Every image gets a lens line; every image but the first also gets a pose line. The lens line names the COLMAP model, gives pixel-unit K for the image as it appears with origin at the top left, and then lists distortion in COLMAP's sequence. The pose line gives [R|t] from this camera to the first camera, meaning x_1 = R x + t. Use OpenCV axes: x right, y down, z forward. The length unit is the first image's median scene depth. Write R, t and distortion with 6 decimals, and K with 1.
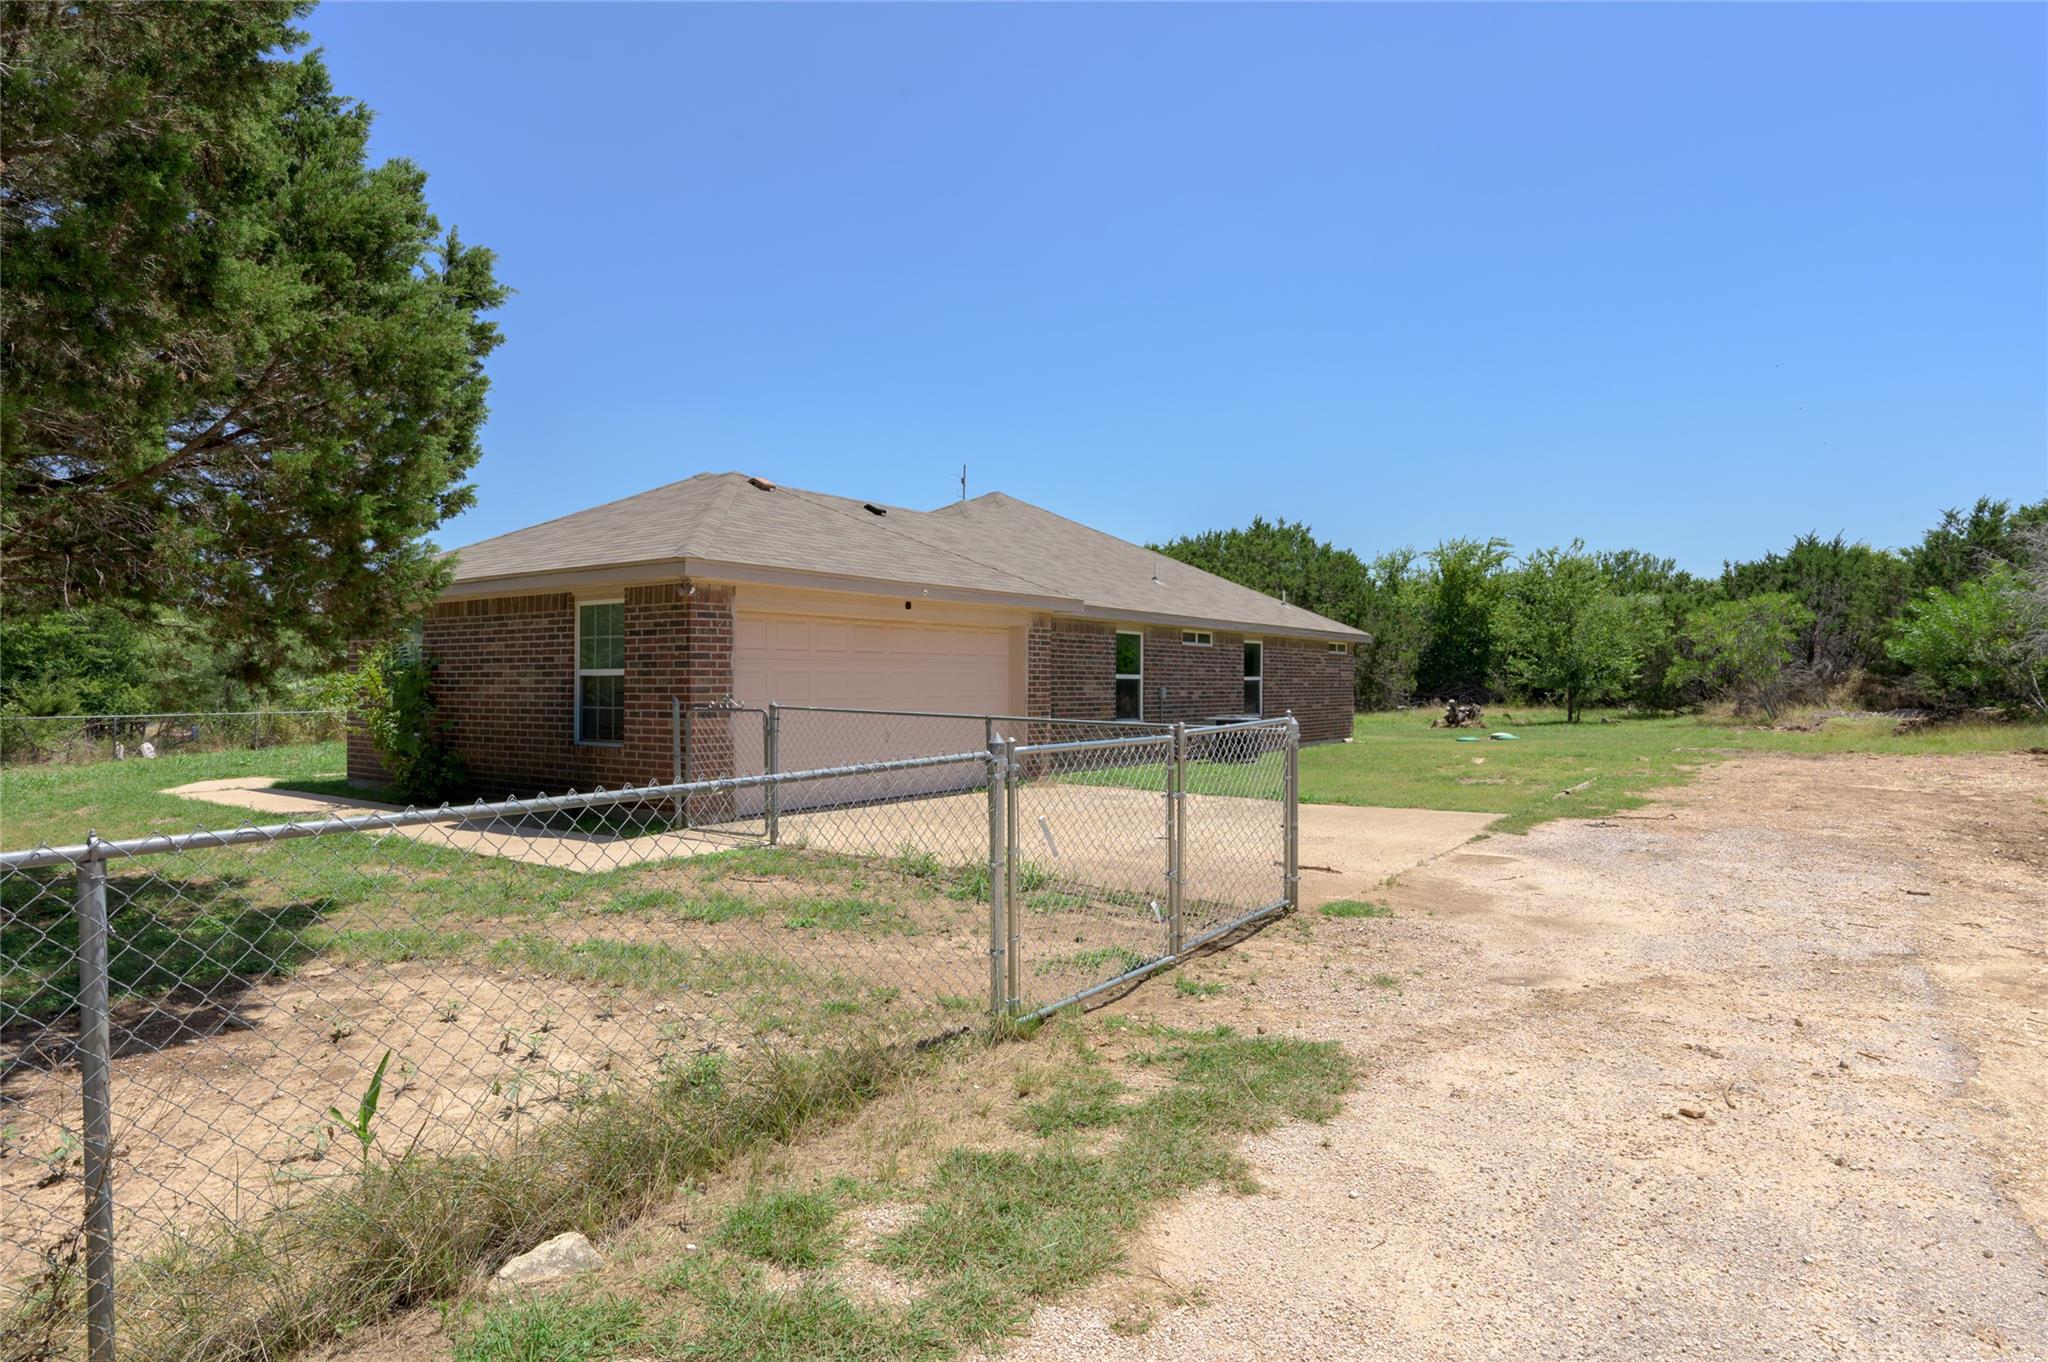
lens RADIAL K [[1114.7, 0, 1031.6], [0, 1114.7, 676.1], [0, 0, 1]] dist [-0.001229, -0.000595]
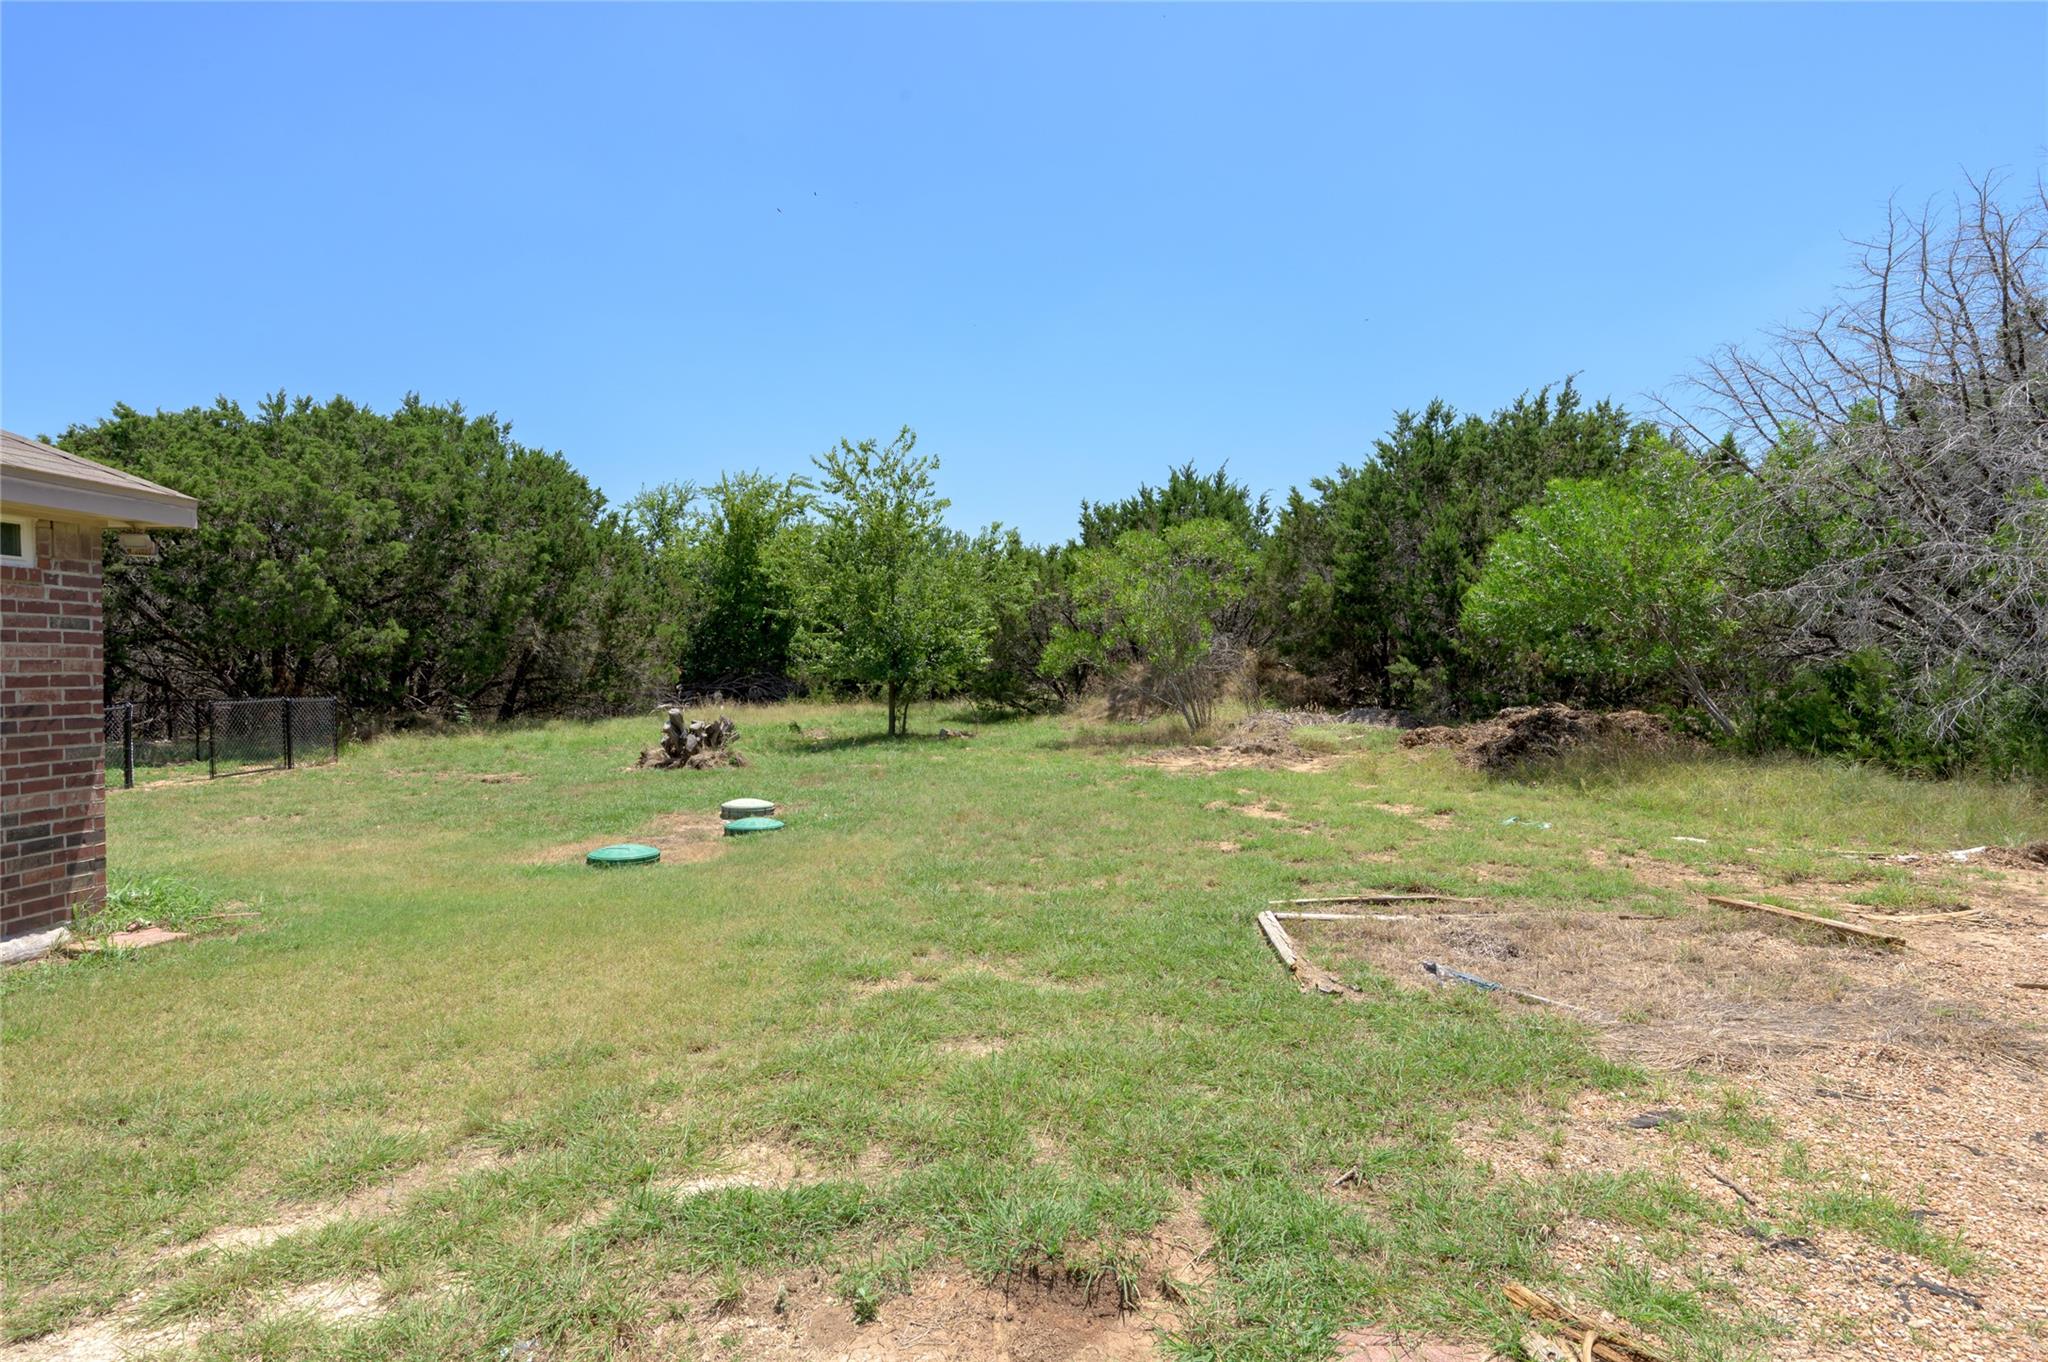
lens RADIAL K [[1114.7, 0, 1028.1], [0, 1114.7, 677.0], [0, 0, 1]] dist [-0.001229, -0.000595]
pose [[0.837059, -0.010827, 0.547006, 0.237704], [0.002887, 0.999878, 0.015373, 0.000316], [-0.547105, -0.011289, 0.836988, 0.503688]]
